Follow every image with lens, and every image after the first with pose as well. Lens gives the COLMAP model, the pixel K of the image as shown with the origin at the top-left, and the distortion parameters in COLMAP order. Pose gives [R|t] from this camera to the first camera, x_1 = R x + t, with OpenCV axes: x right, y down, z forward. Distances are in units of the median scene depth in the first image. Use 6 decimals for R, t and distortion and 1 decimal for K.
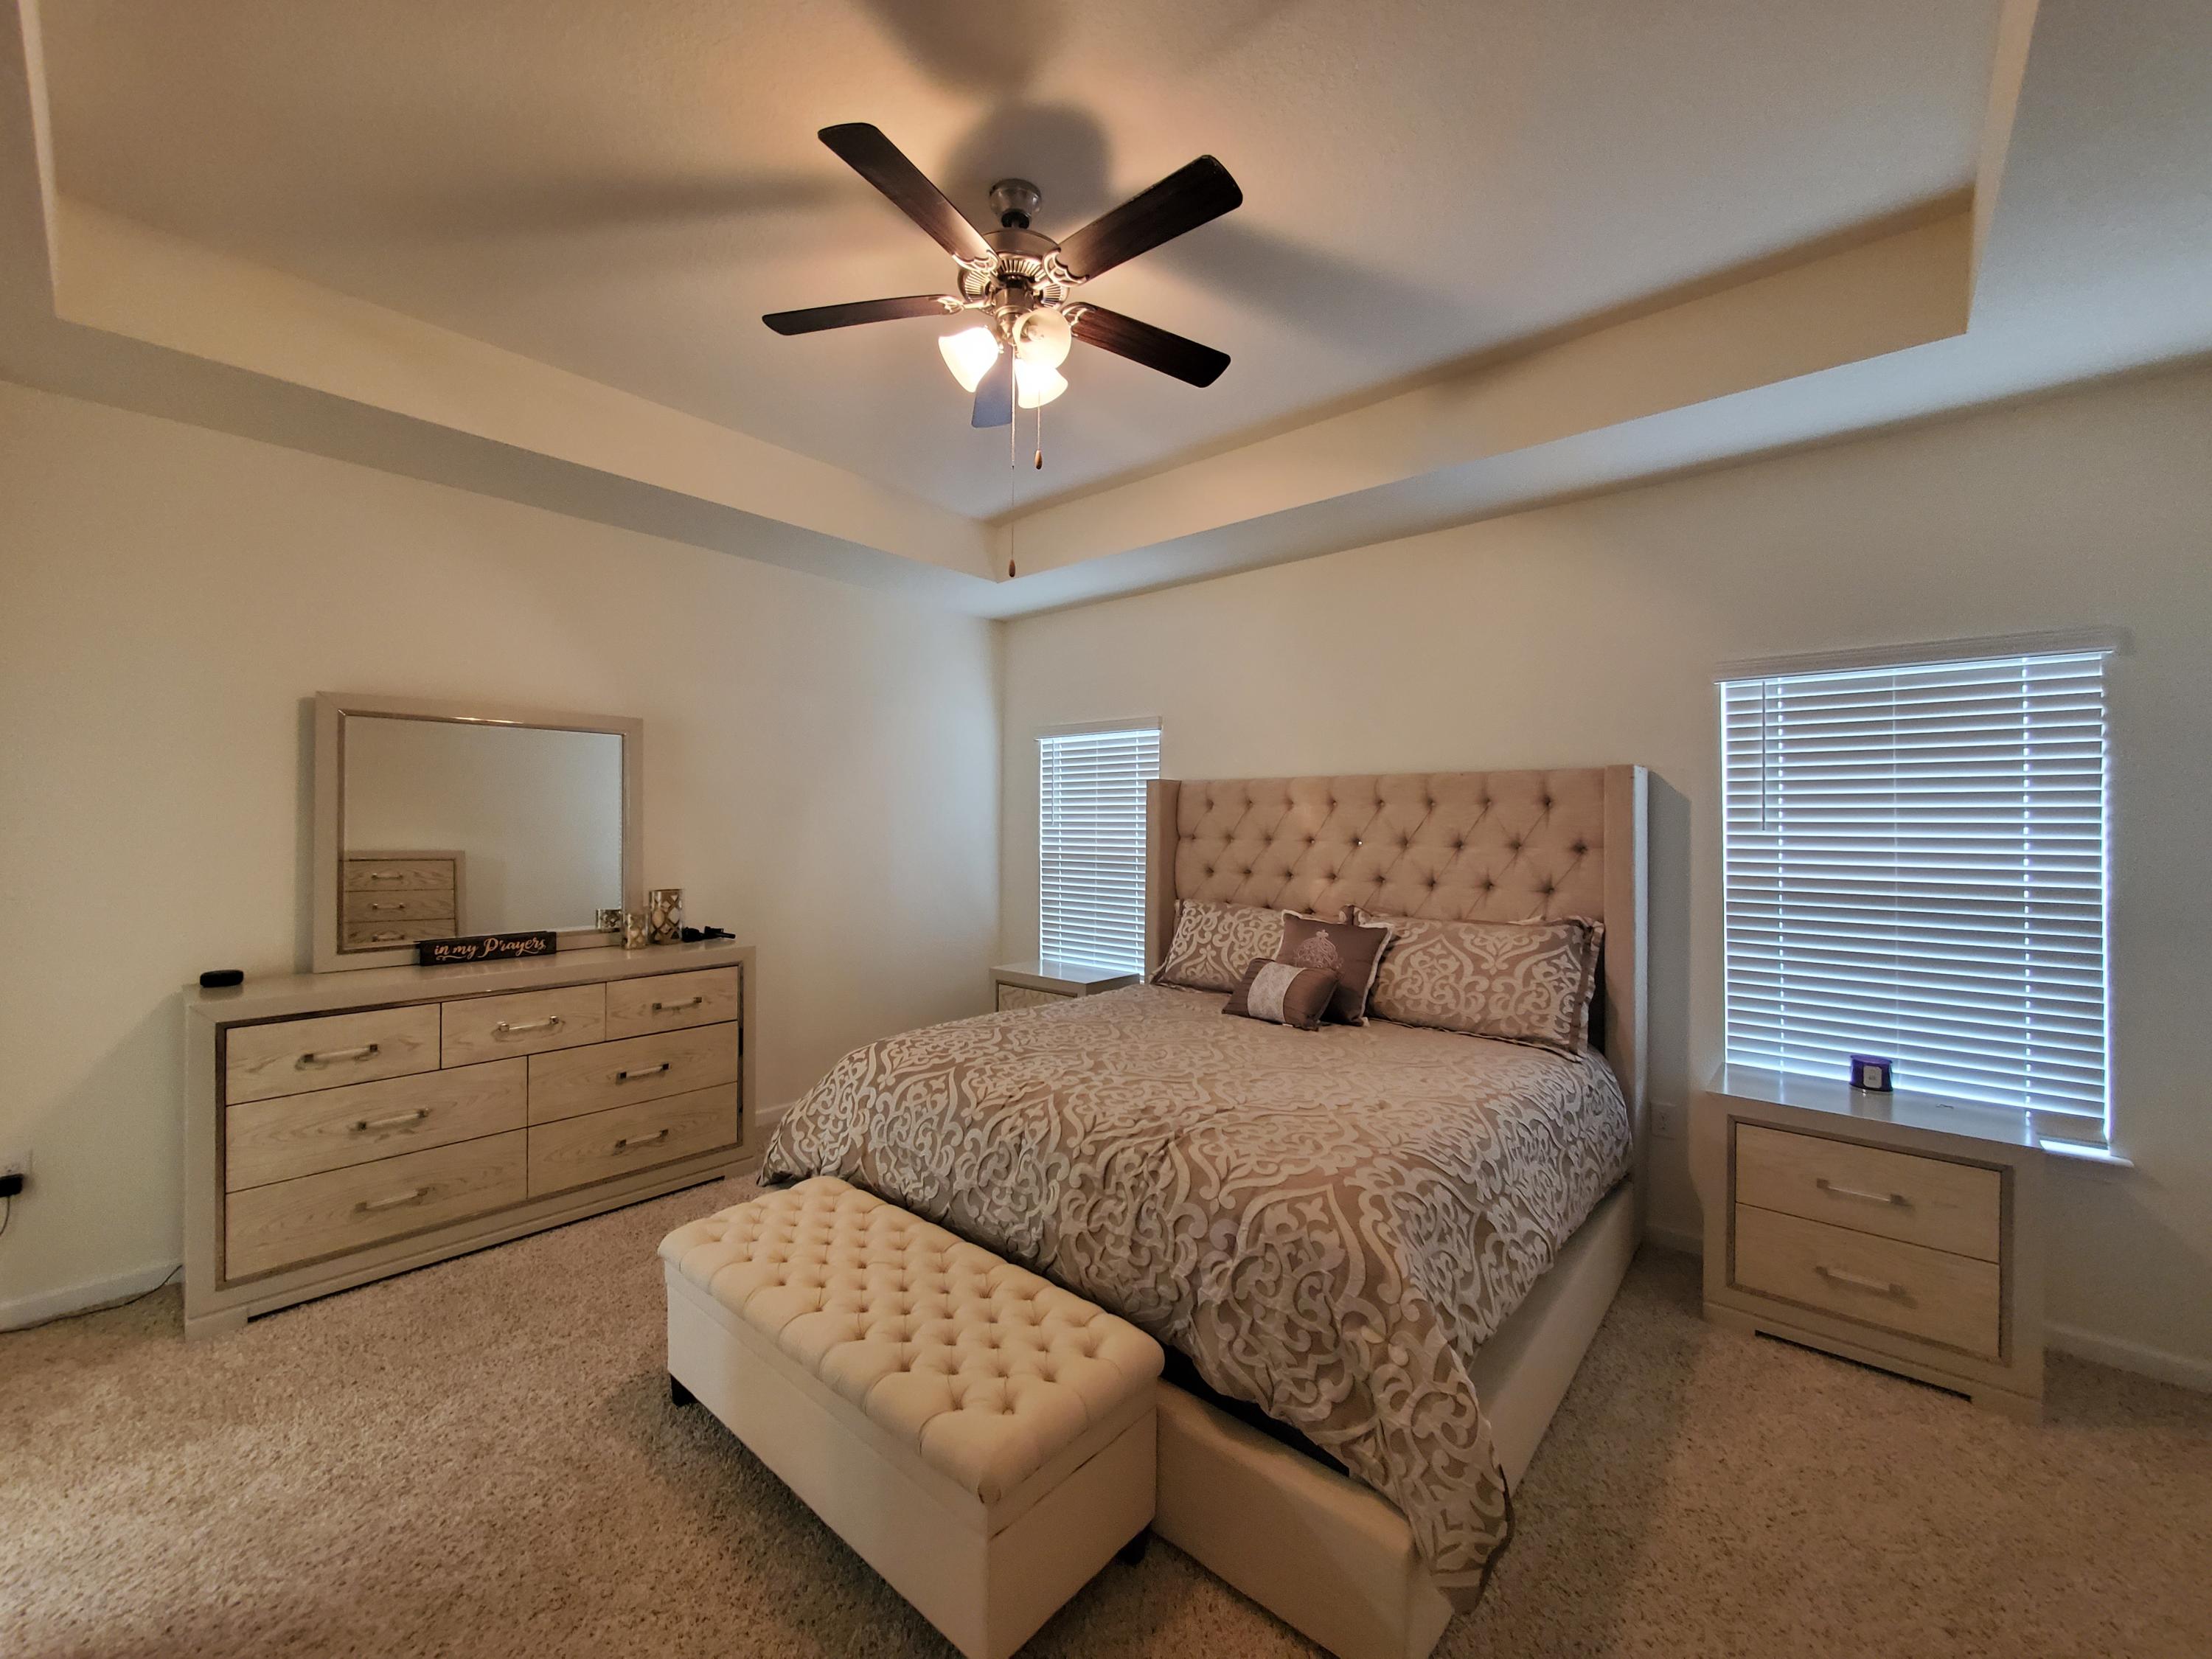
lens RADIAL K [[876.0, 0, 1089.9], [0, 876.0, 830.7], [0, 0, 1]] dist [0.000629, -0.001915]
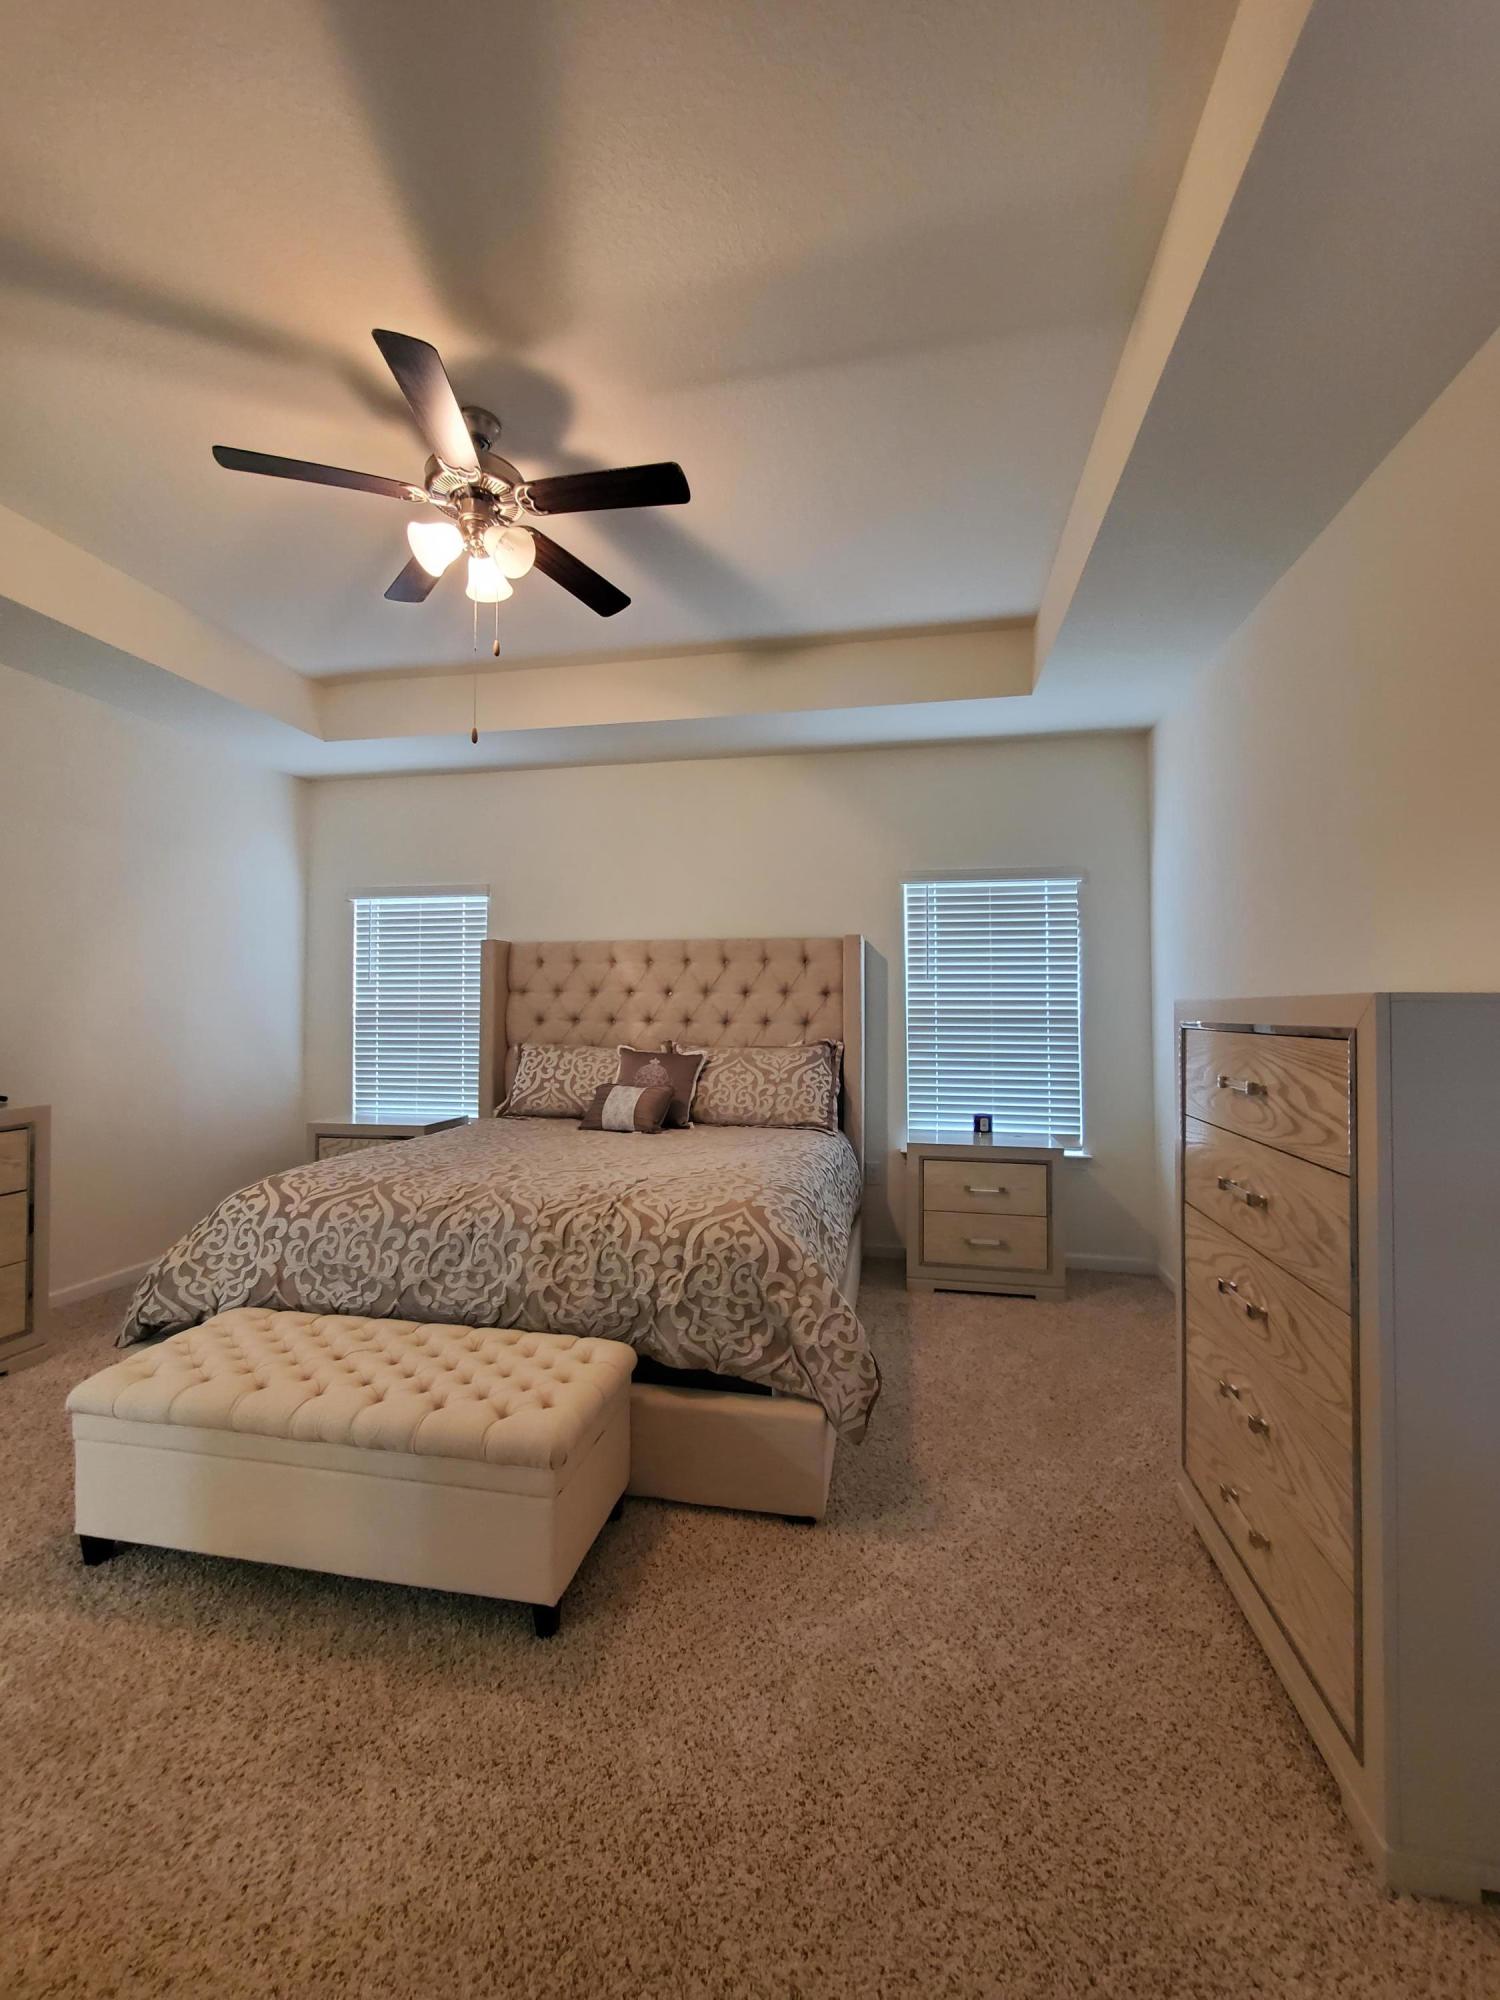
lens RADIAL K [[792.0, 0, 756.0], [0, 792.0, 1002.7], [0, 0, 1]] dist [0.000629, -0.001915]
pose [[0.860164, -0.001373, 0.510015, -0.258241], [0.006952, 0.999935, -0.009032, 0.059041], [-0.509970, 0.011314, 0.860118, -0.084474]]
